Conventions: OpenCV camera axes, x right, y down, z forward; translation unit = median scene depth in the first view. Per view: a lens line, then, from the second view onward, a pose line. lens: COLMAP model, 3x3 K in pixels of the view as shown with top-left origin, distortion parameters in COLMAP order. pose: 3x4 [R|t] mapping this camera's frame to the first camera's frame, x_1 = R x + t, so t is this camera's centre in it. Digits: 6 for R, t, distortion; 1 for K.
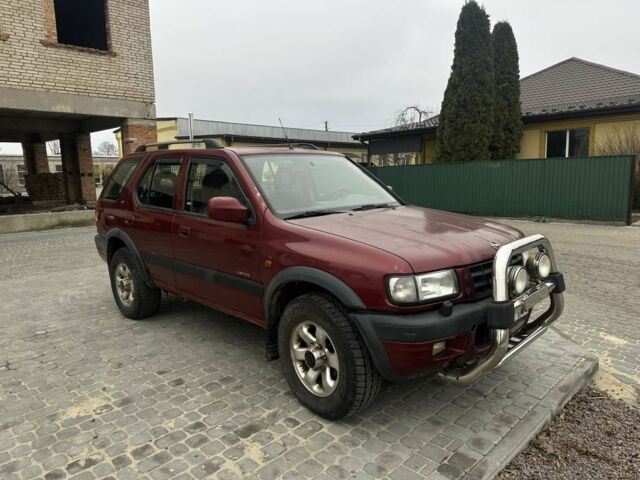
lens RADIAL K [[442.7, 0, 315.0], [0, 442.7, 237.9], [0, 0, 1]] dist [0.075076, -0.095726]
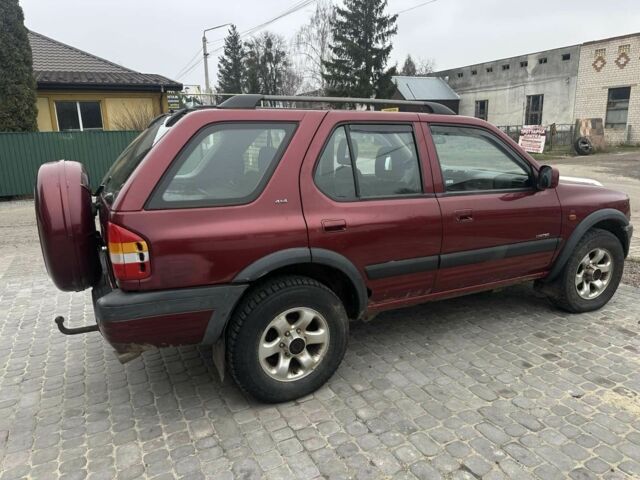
lens RADIAL K [[453.3, 0, 317.2], [0, 453.3, 230.2], [0, 0, 1]] dist [0.006214, -0.000317]
pose [[0.306883, -0.181053, 0.934367, -1.165364], [0.144236, 0.979247, 0.142377, -0.145126], [-0.940754, 0.091076, 0.326629, 0.975047]]
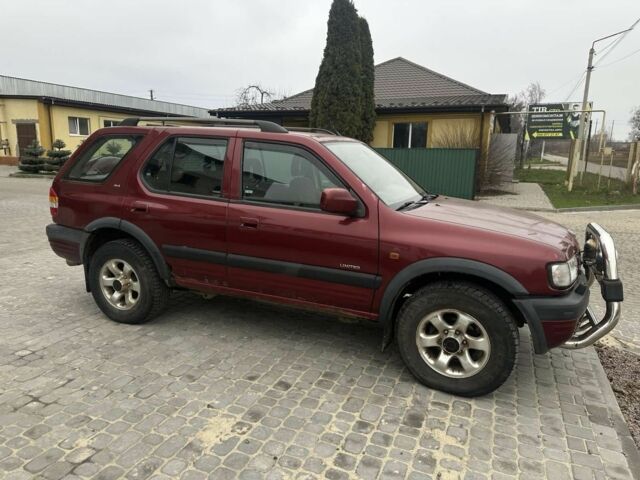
lens RADIAL K [[442.7, 0, 315.0], [0, 442.7, 237.9], [0, 0, 1]] dist [0.075076, -0.095726]
pose [[0.923664, -0.028514, 0.382140, -0.510614], [0.009994, 0.998681, 0.050360, -0.027177], [-0.383072, -0.042697, 0.922731, 0.111280]]
